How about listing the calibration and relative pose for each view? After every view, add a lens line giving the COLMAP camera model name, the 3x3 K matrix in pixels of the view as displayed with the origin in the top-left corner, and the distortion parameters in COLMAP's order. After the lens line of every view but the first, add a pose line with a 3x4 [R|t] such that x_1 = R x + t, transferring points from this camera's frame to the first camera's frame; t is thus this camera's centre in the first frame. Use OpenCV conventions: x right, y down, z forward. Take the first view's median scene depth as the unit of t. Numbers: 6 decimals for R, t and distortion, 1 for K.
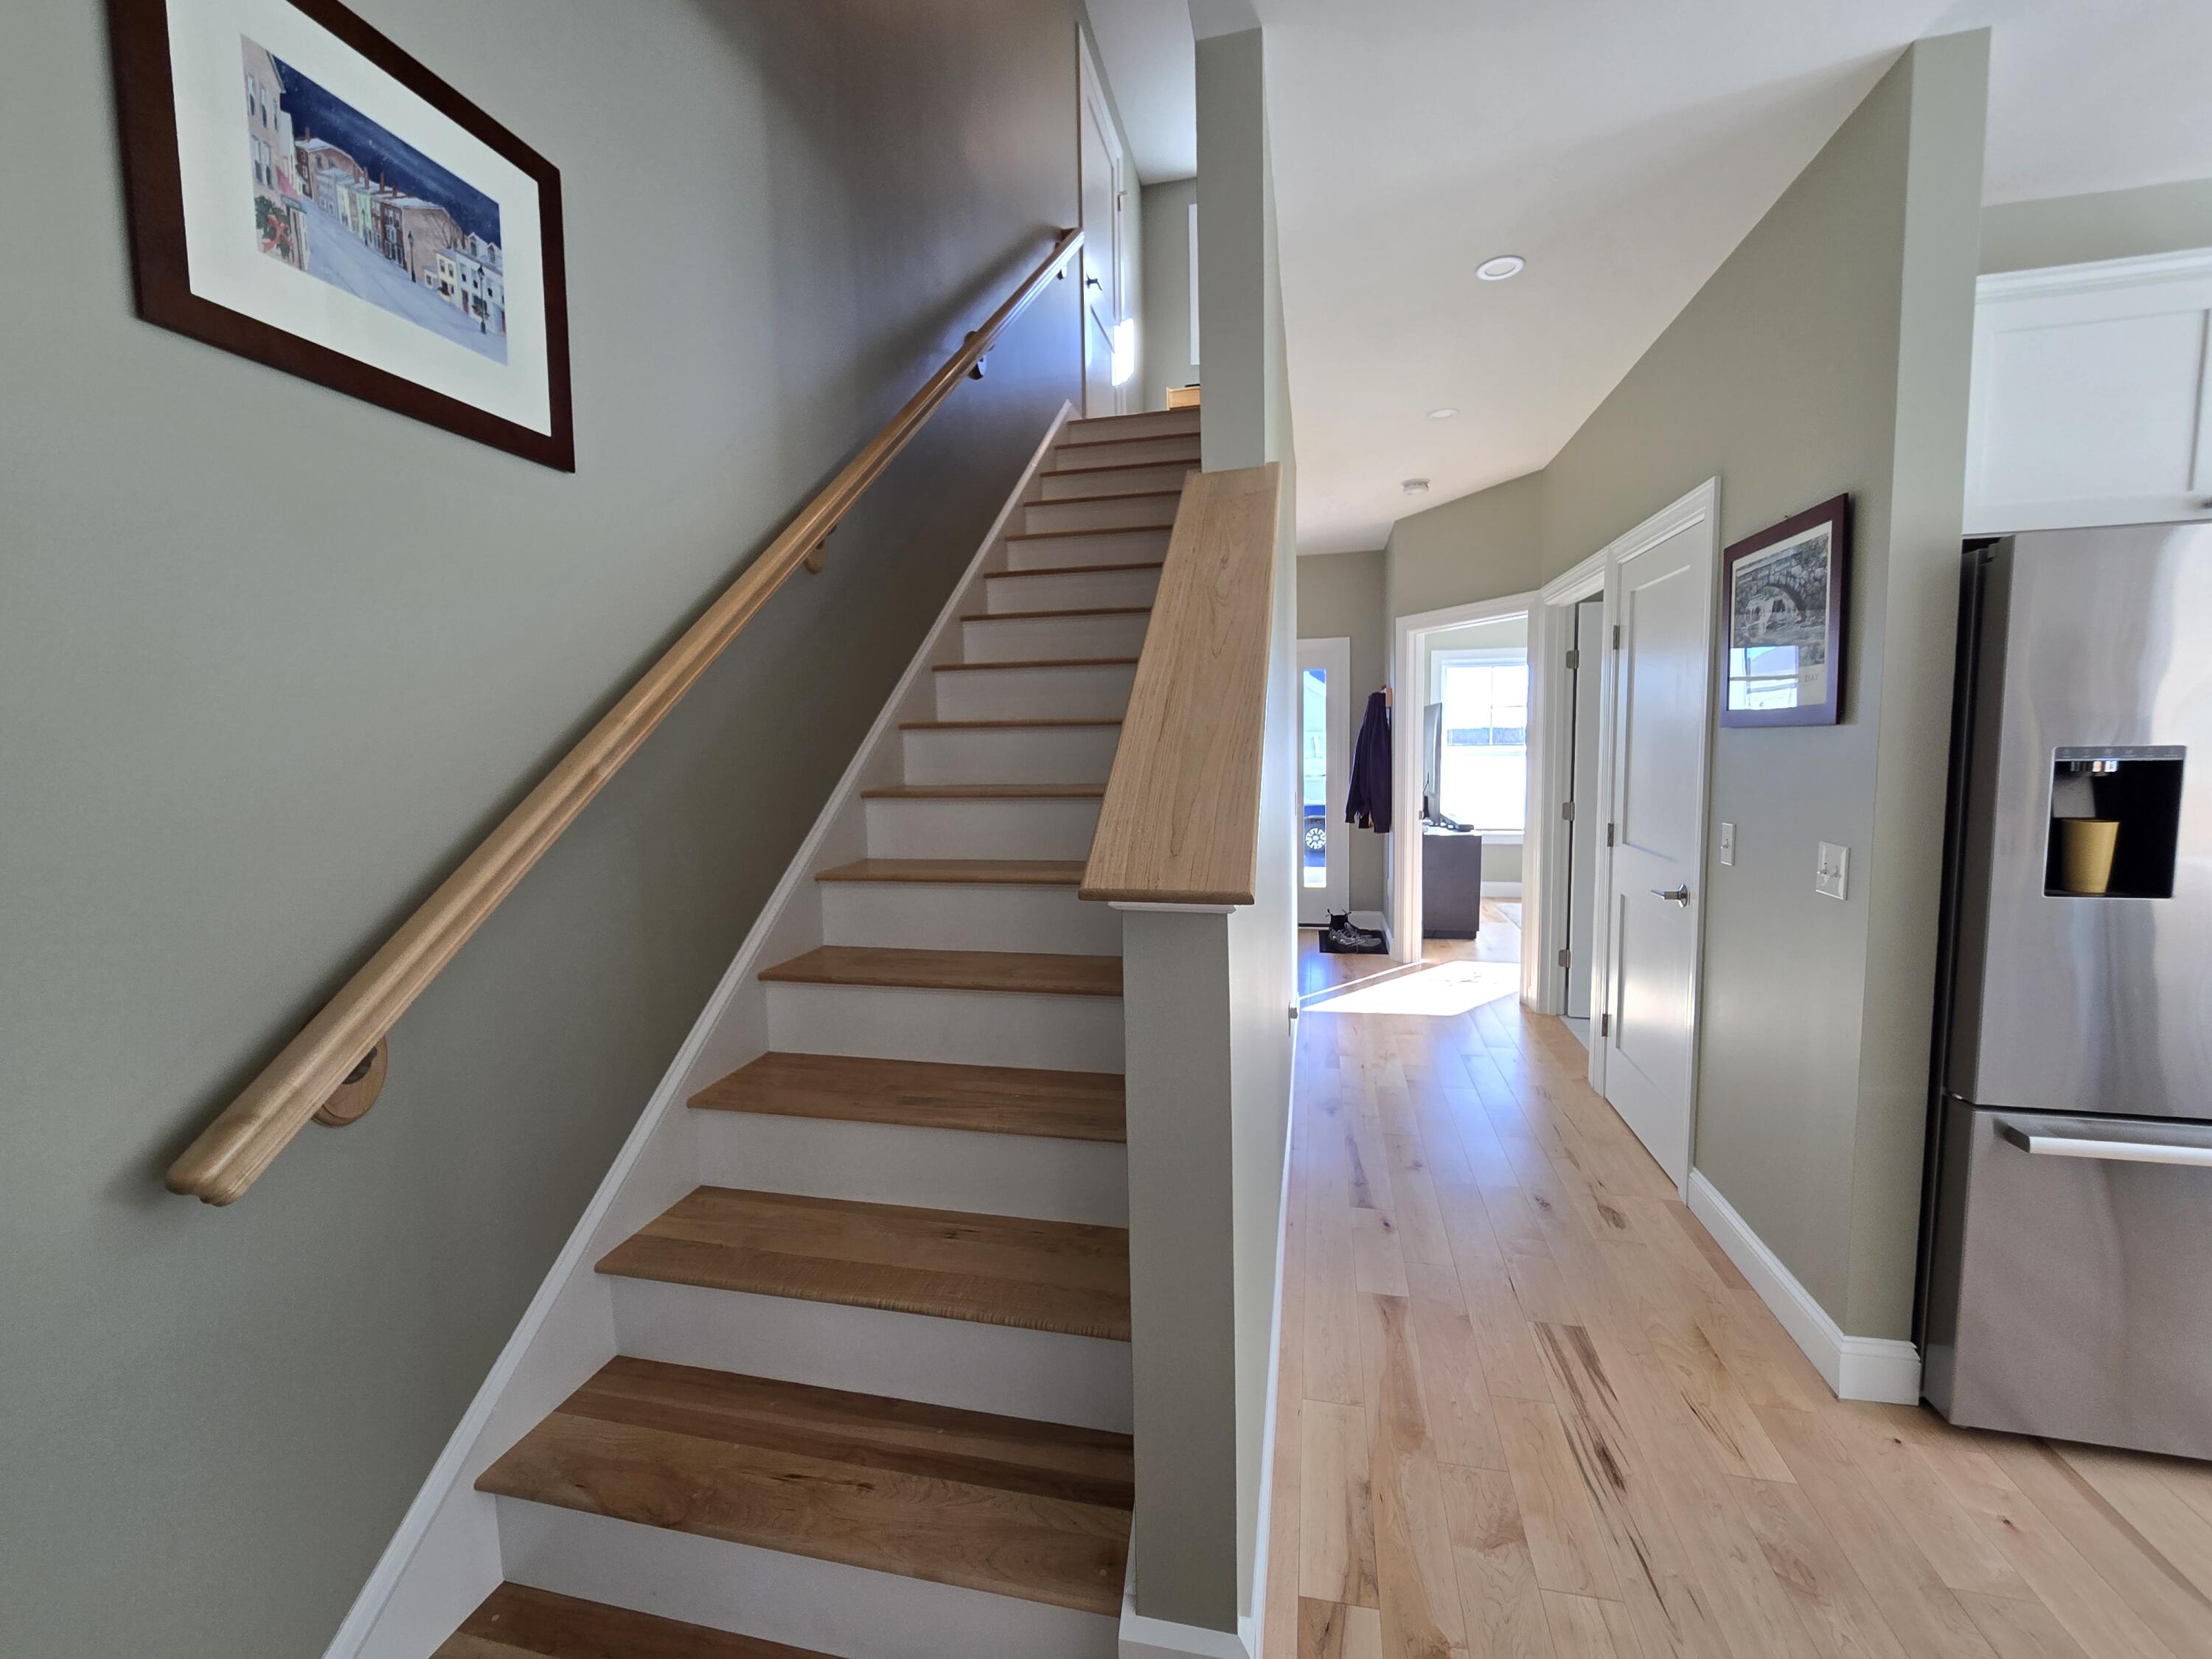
lens RADIAL K [[908.8, 0, 1104.3], [0, 908.8, 823.9], [0, 0, 1]] dist [-0.000749, -0.000734]
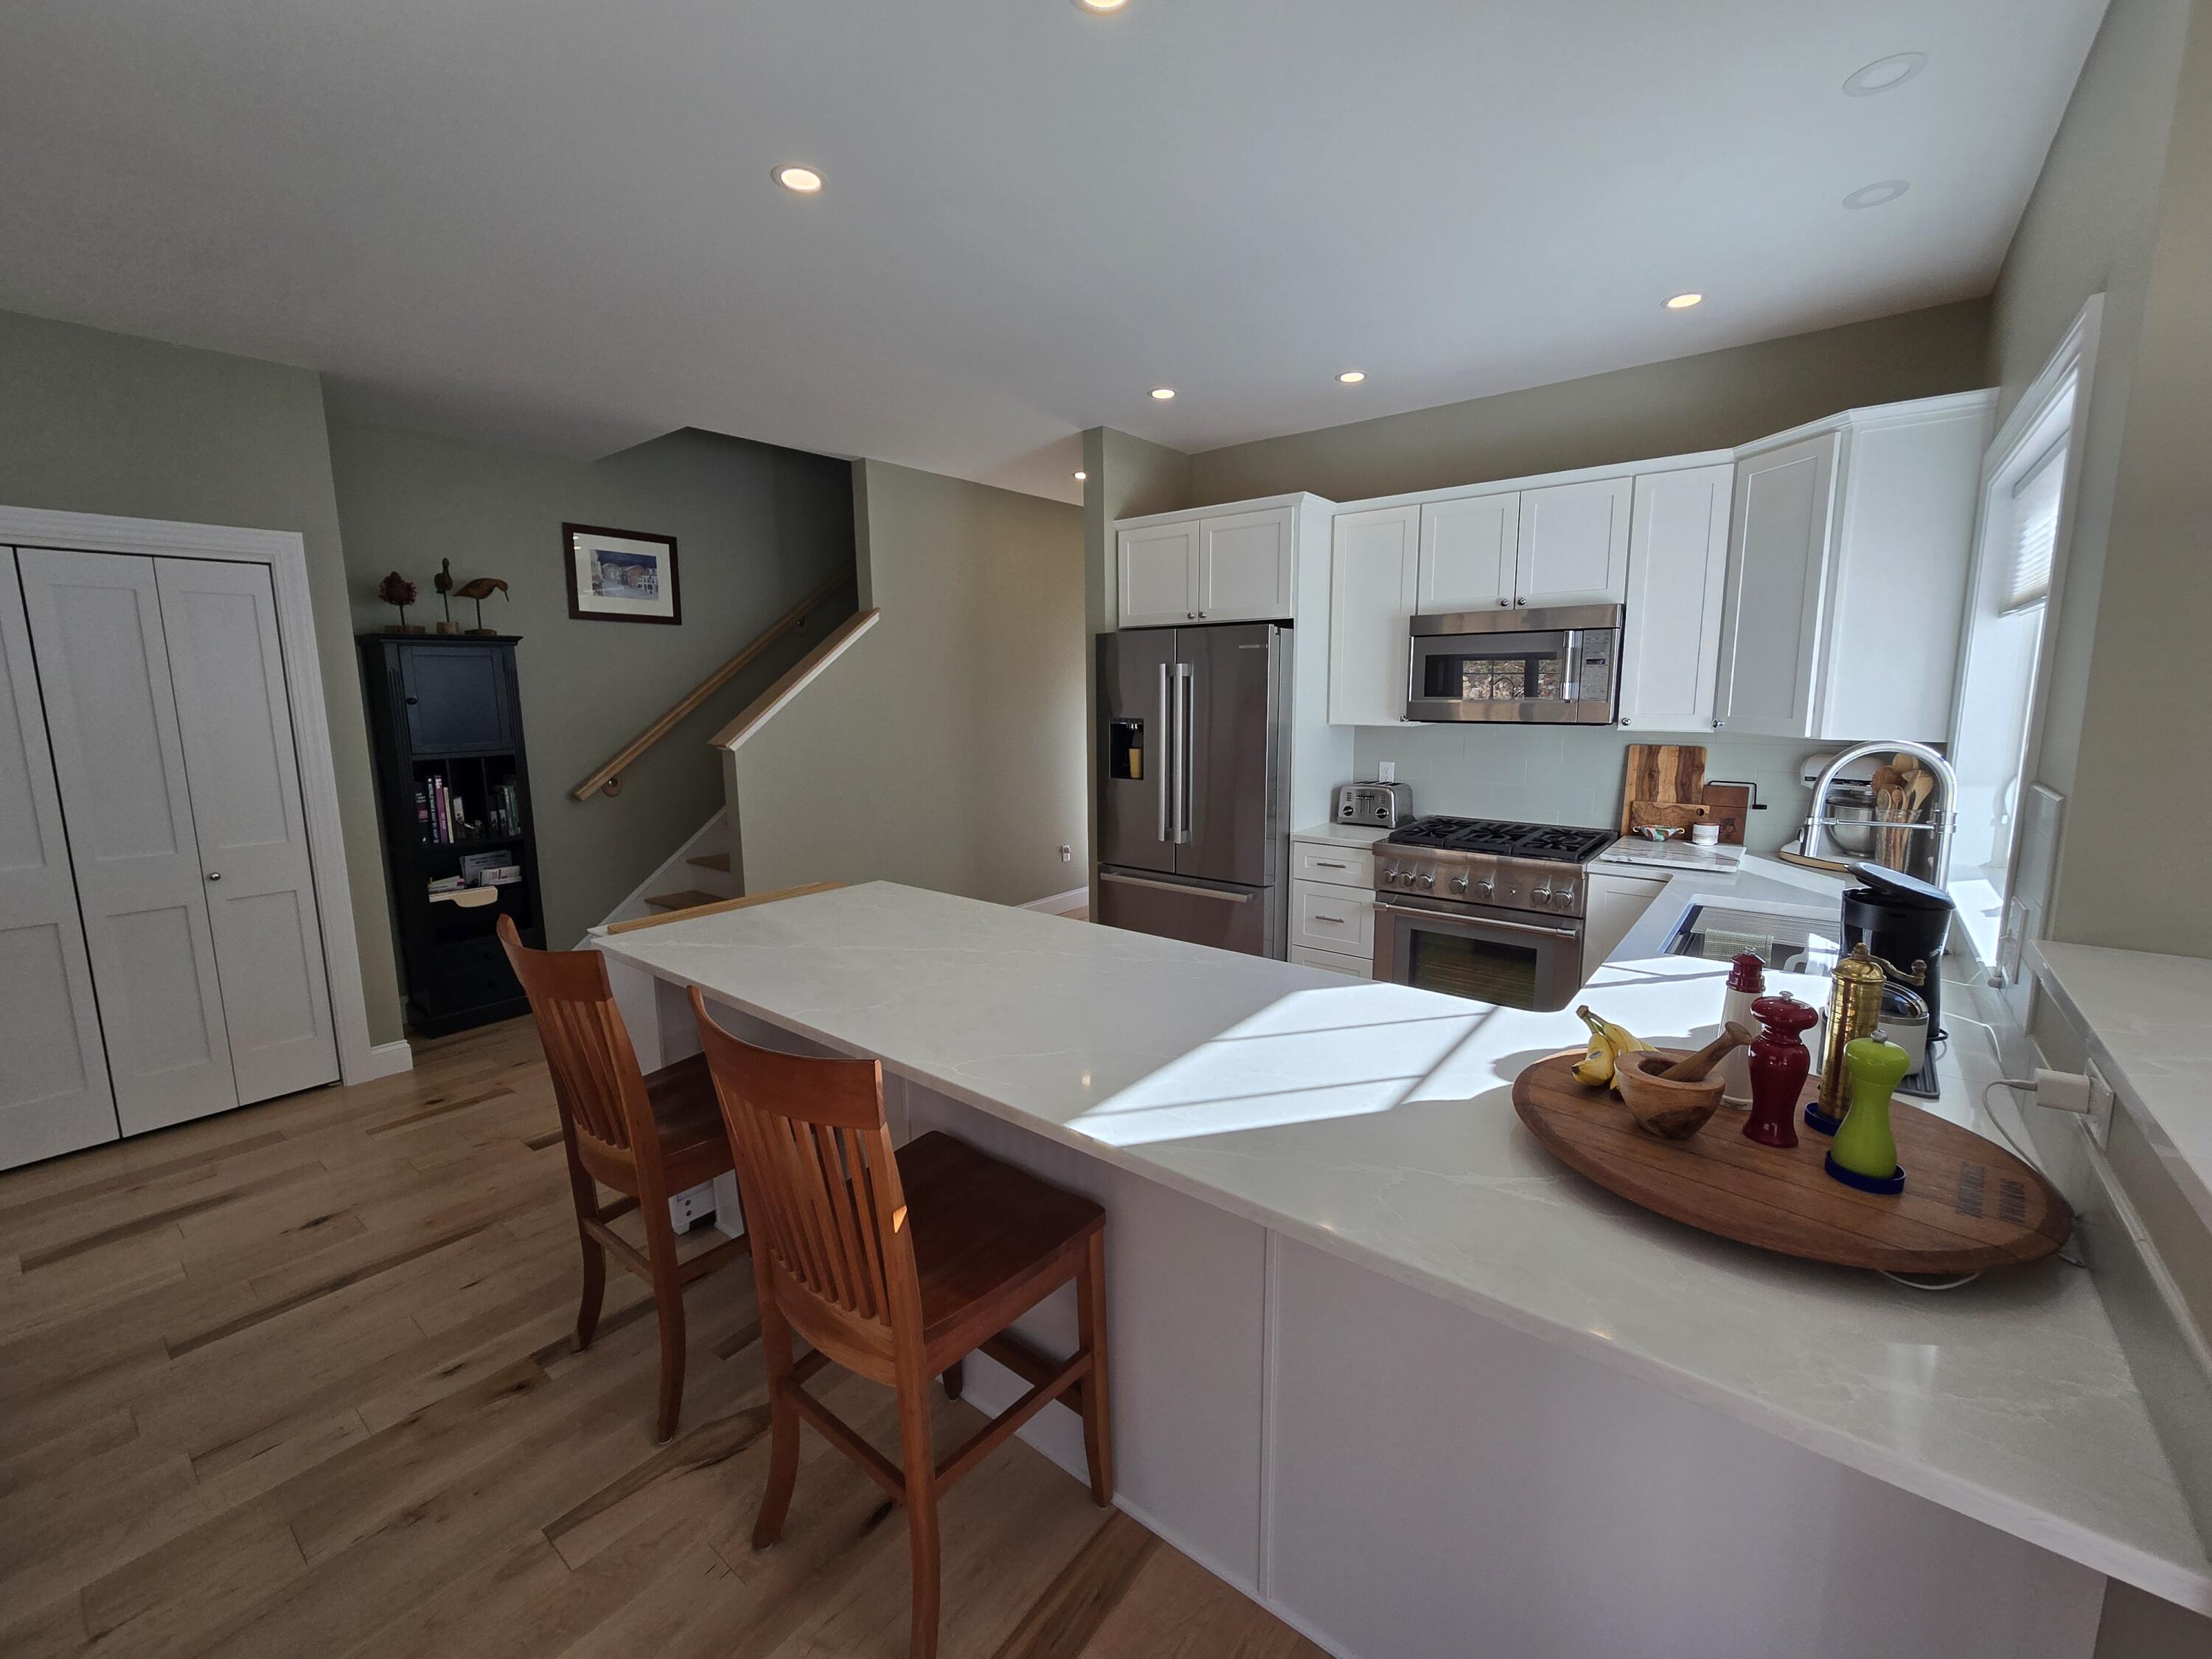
lens RADIAL K [[908.8, 0, 1111.5], [0, 908.8, 828.8], [0, 0, 1]] dist [-0.000749, -0.000734]
pose [[0.901039, 0.078187, -0.426632, 2.143008], [-0.049105, 0.995683, 0.078766, 0.021527], [0.430949, -0.050021, 0.900989, -1.267386]]
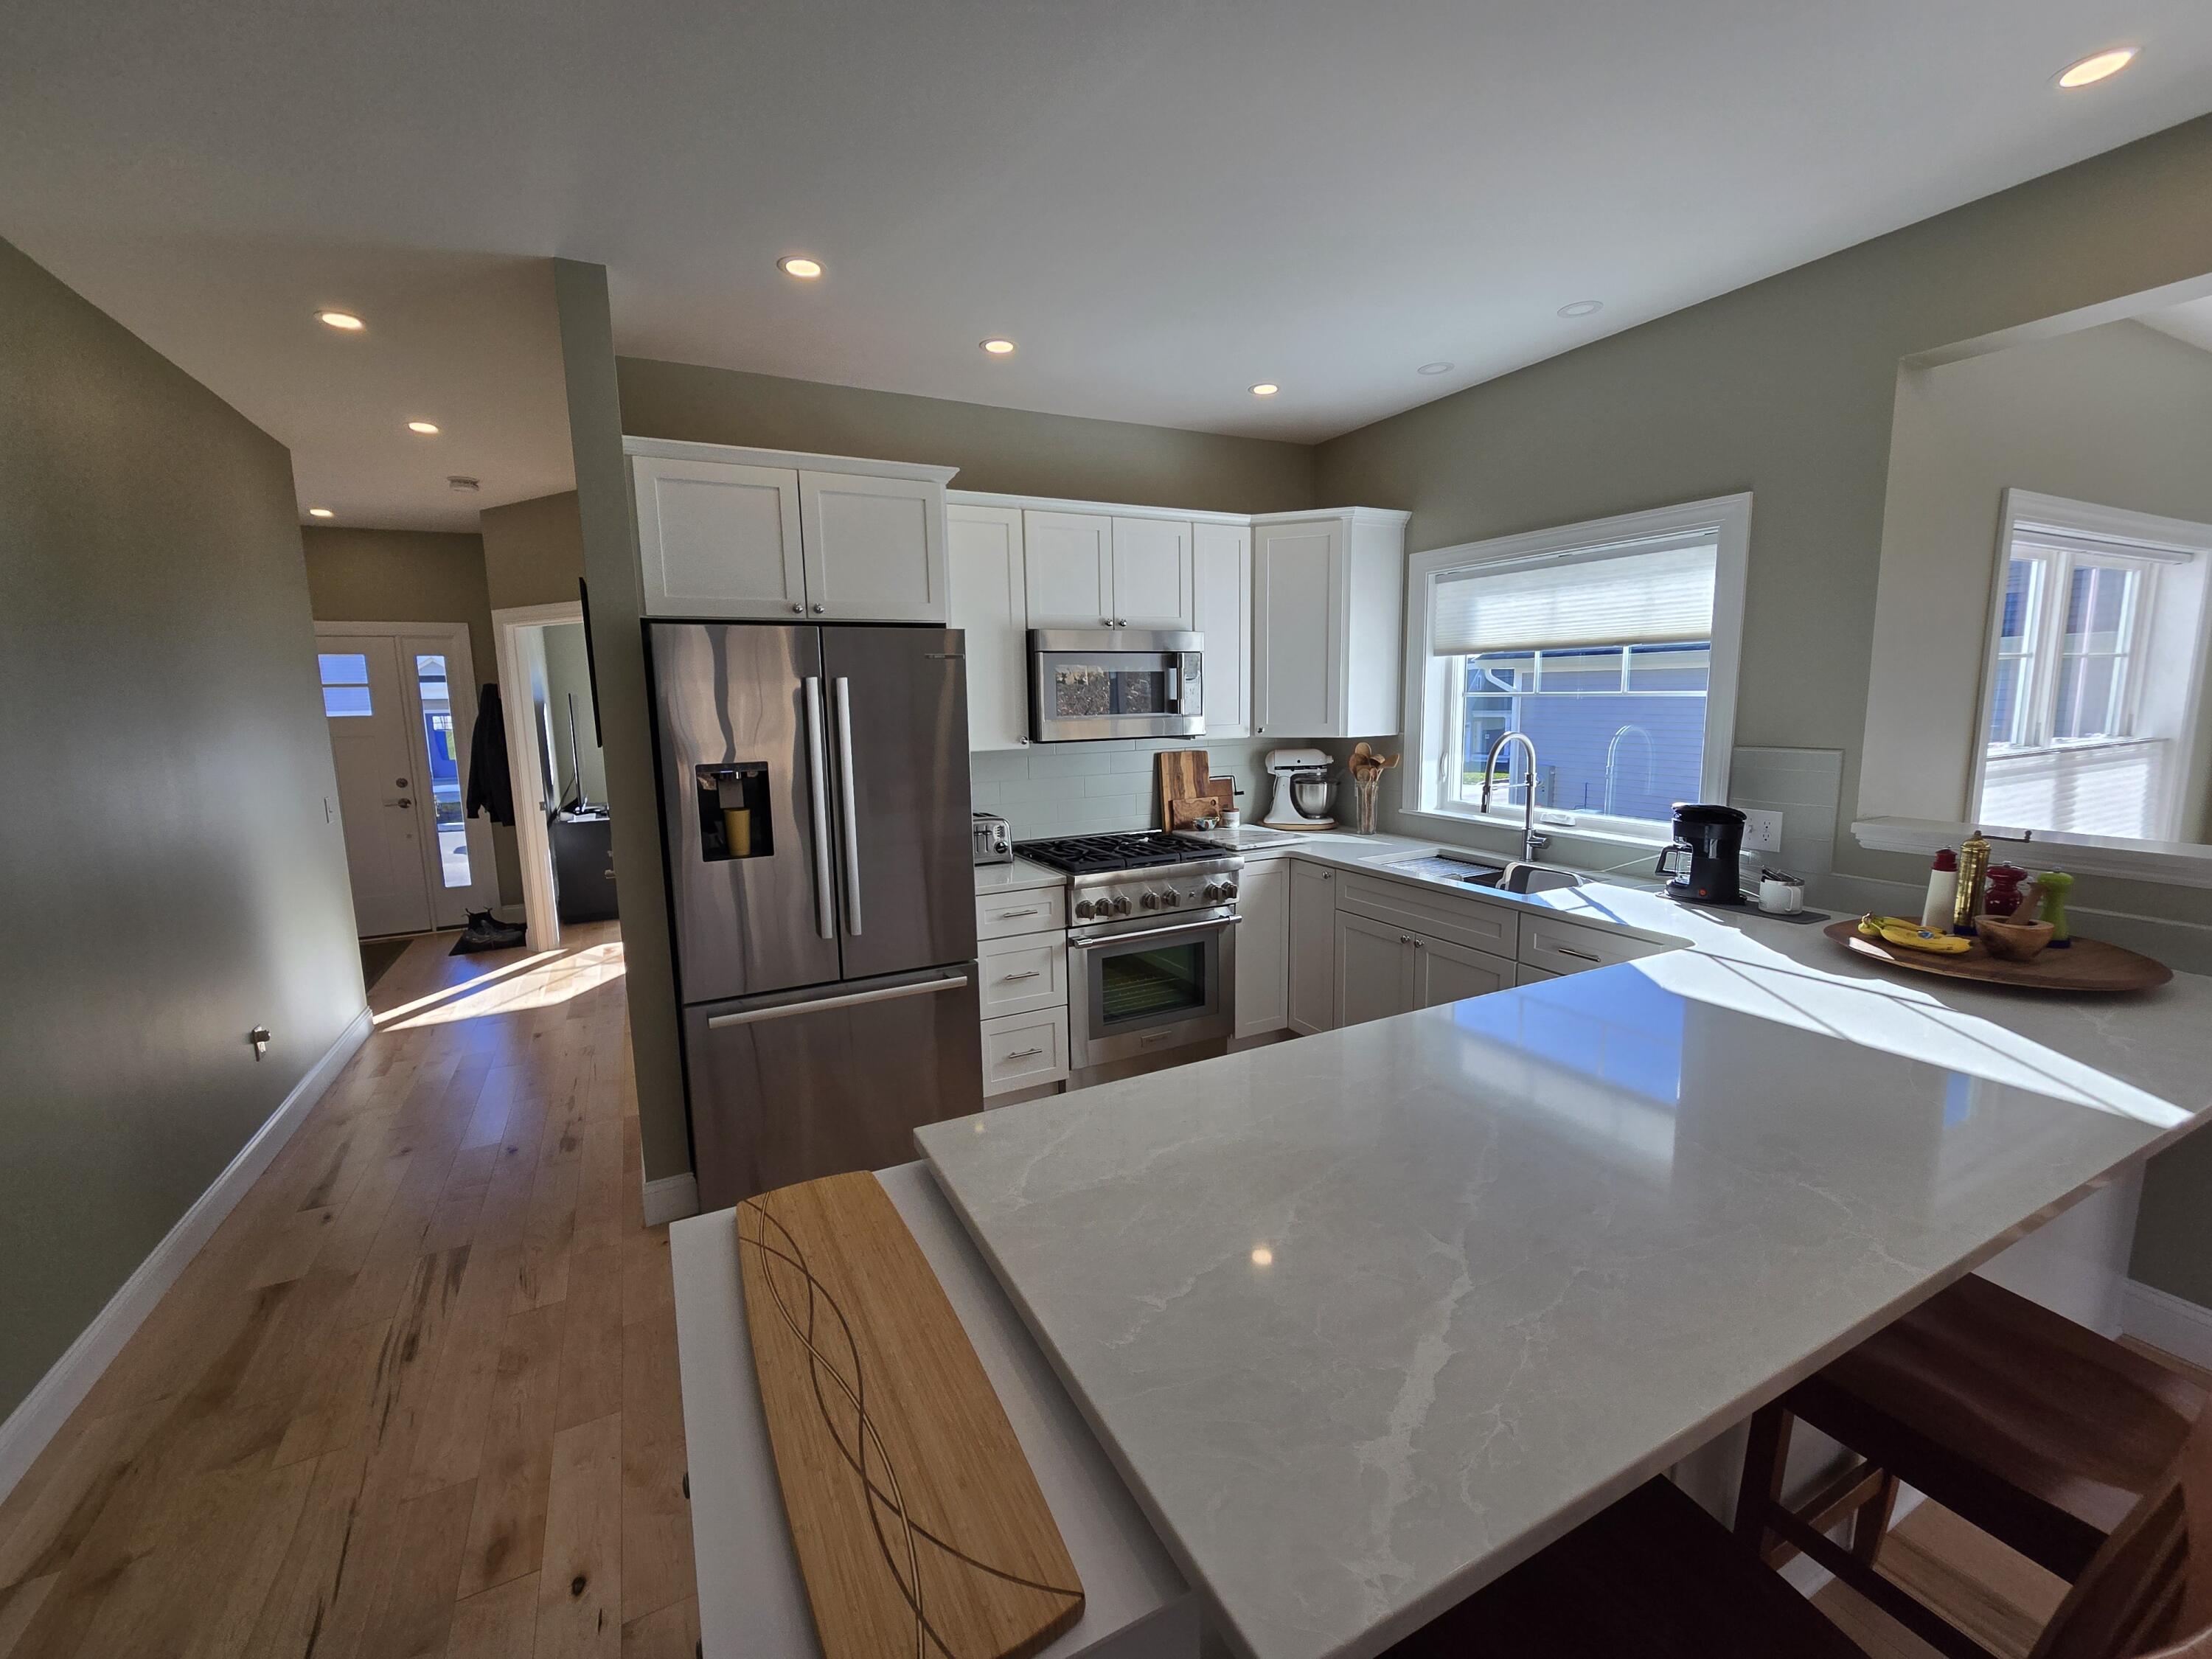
lens RADIAL K [[908.8, 0, 1091.7], [0, 908.8, 826.9], [0, 0, 1]] dist [-0.000749, -0.000734]
pose [[0.770831, -0.089875, 0.630668, 0.575014], [0.065208, 0.995930, 0.062228, -0.032893], [-0.633694, -0.006842, 0.773554, -0.594379]]
